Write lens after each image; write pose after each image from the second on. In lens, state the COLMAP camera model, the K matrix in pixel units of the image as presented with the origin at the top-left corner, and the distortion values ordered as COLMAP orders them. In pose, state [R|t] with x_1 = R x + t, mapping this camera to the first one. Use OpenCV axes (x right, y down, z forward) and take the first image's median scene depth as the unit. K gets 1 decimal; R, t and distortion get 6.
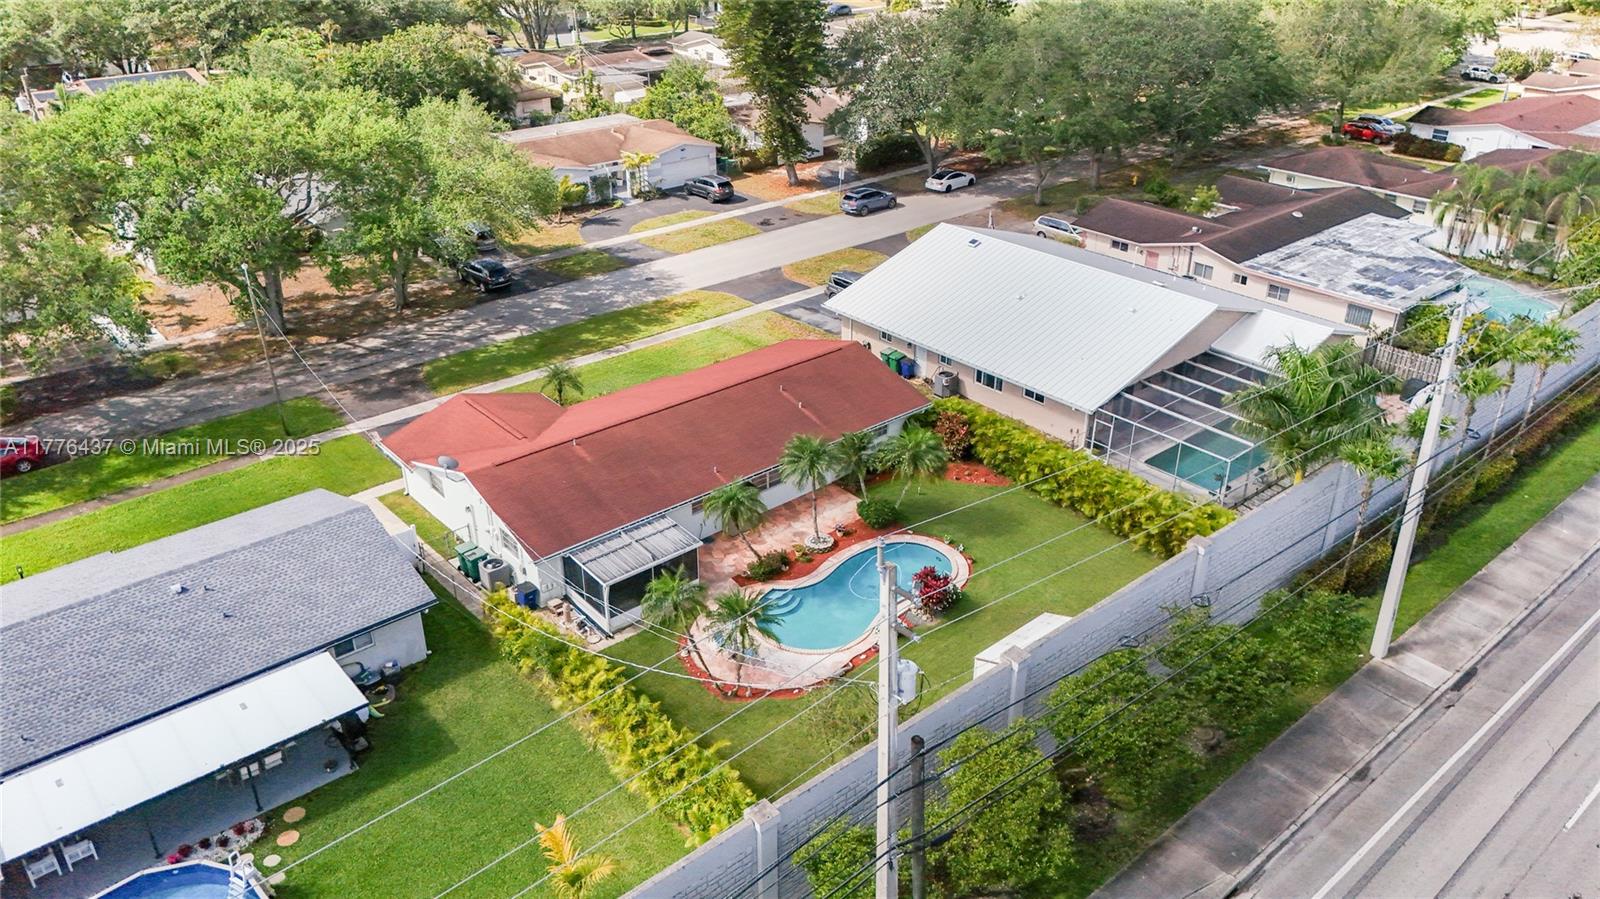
lens RADIAL K [[1180.3, 0, 805.7], [0, 1180.3, 458.4], [0, 0, 1]] dist [0.100968, -0.126044]
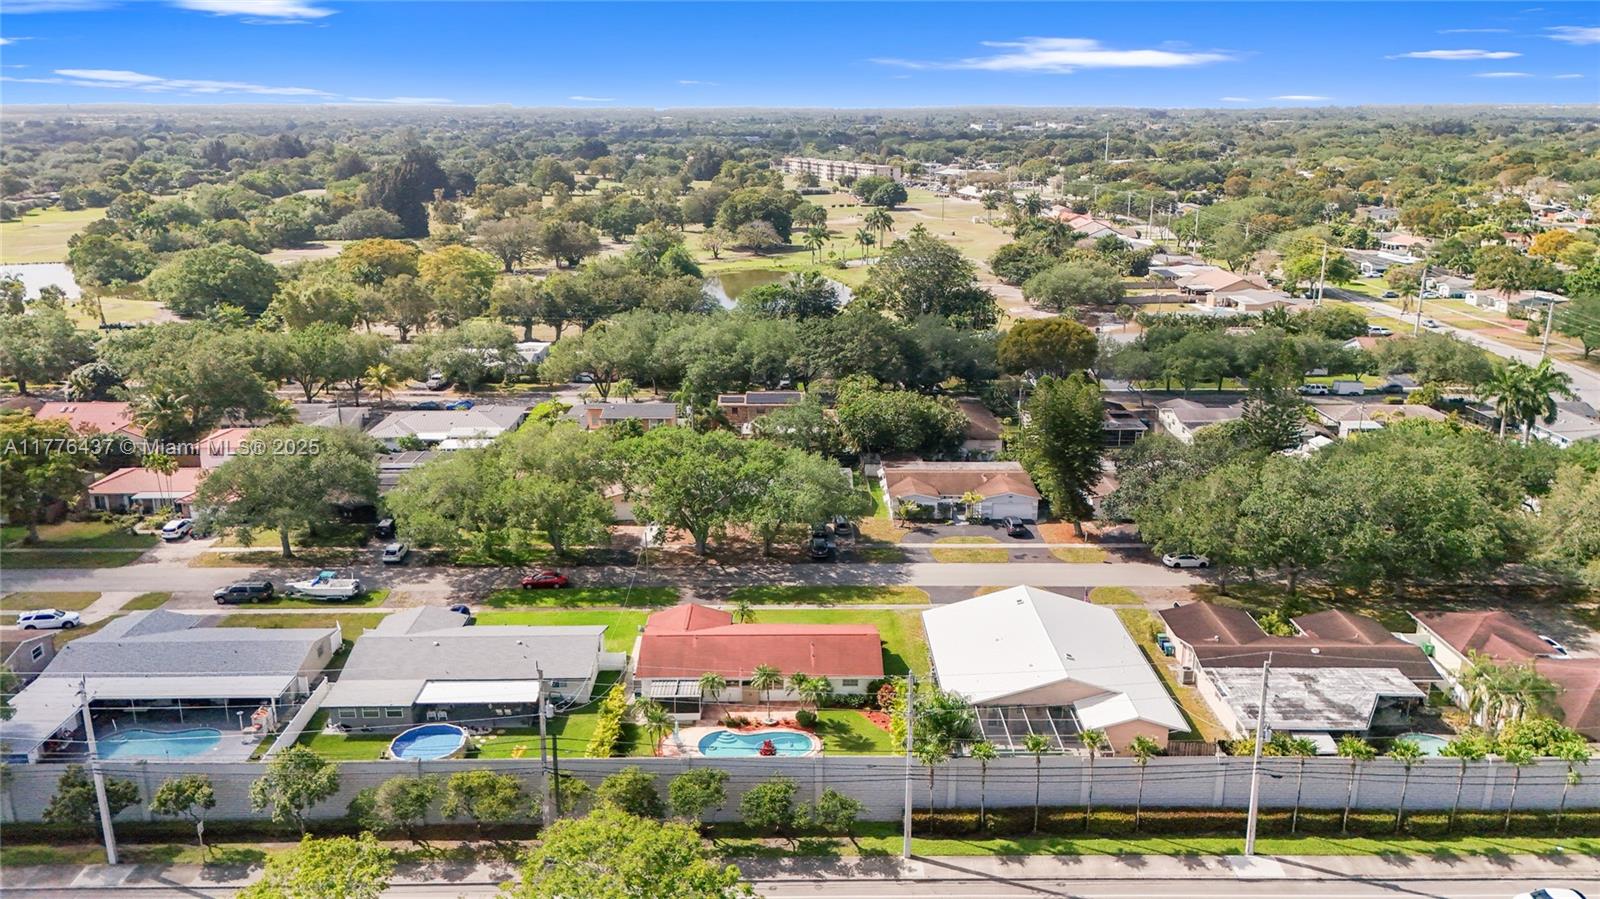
lens RADIAL K [[1180.3, 0, 805.7], [0, 1180.3, 458.4], [0, 0, 1]] dist [0.100968, -0.126044]
pose [[0.764211, 0.186355, -0.617457, 0.768224], [-0.303166, 0.948785, -0.088868, -0.120067], [0.569273, 0.255106, 0.781568, -0.404620]]
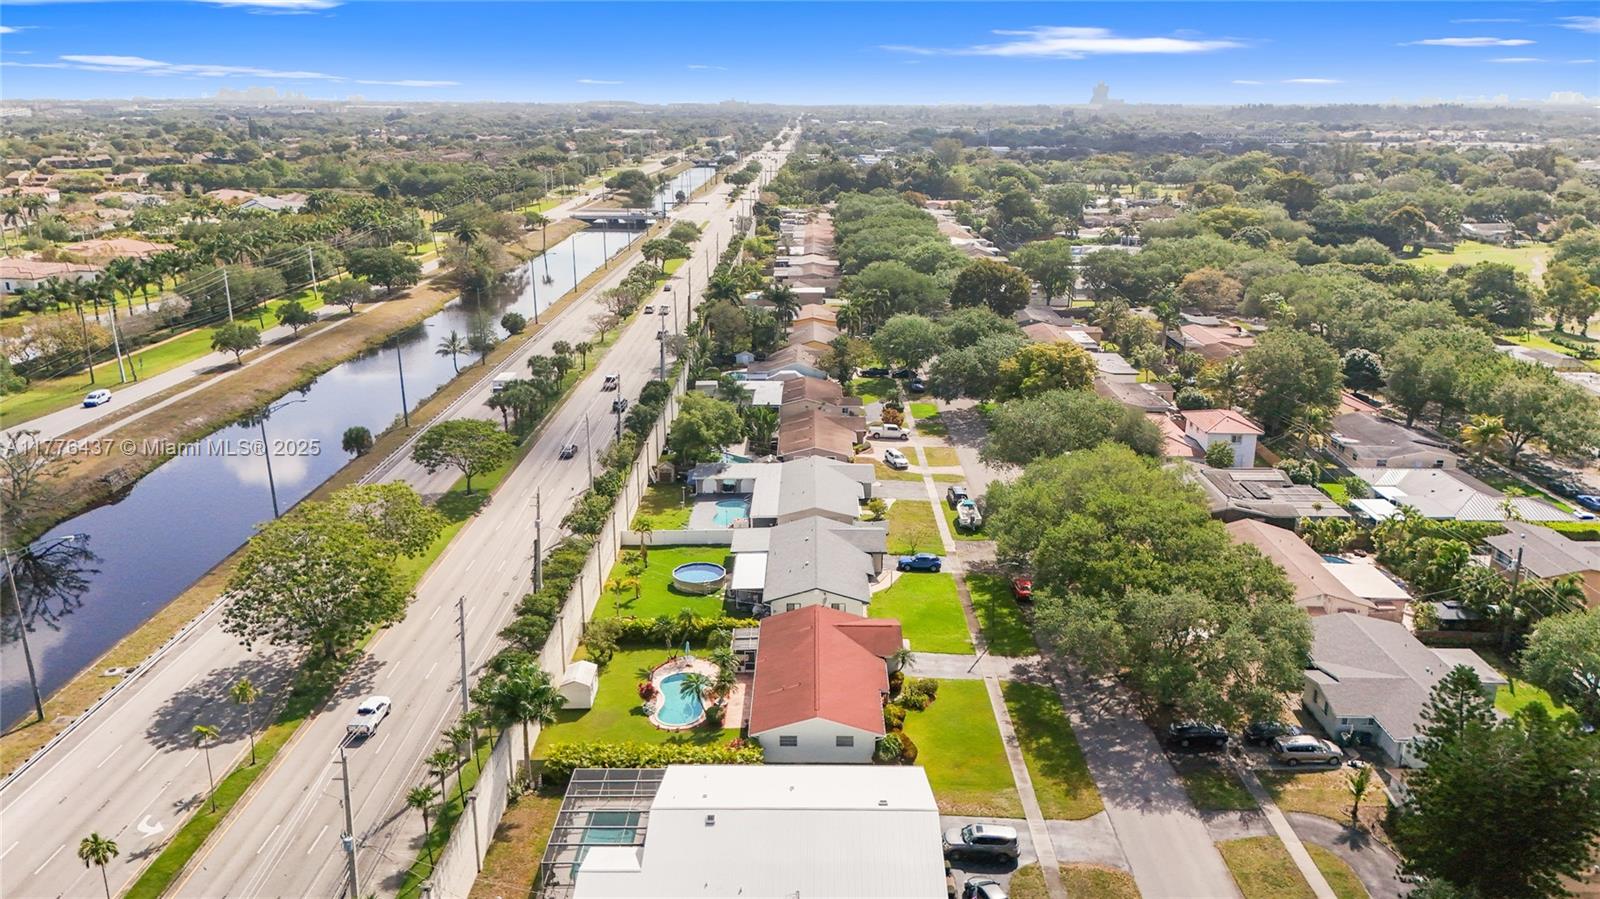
lens RADIAL K [[1180.3, 0, 805.7], [0, 1180.3, 458.4], [0, 0, 1]] dist [0.100968, -0.126044]
pose [[-0.656011, 0.219475, -0.722136, 0.835986], [-0.357055, 0.752704, 0.553126, -0.916984], [0.664952, 0.620699, -0.415418, 1.075163]]
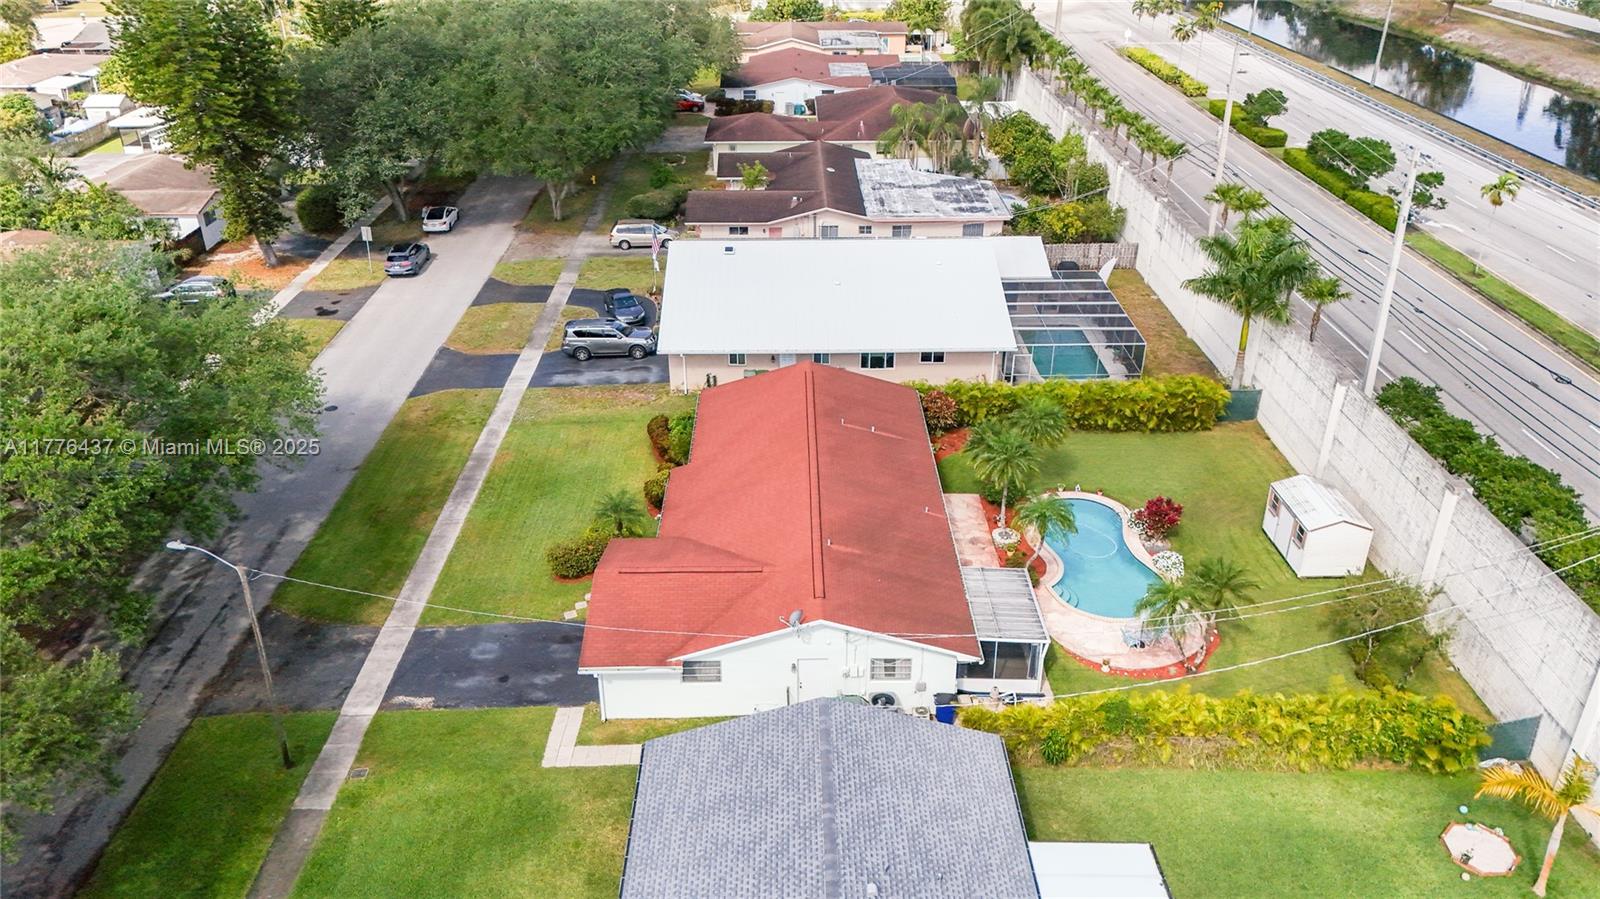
lens RADIAL K [[1180.3, 0, 805.7], [0, 1180.3, 458.4], [0, 0, 1]] dist [0.100968, -0.126044]
pose [[0.637135, -0.361386, 0.680779, -0.484836], [0.361787, 0.920138, 0.149855, -0.128774], [-0.680566, 0.150819, 0.716996, 0.241105]]
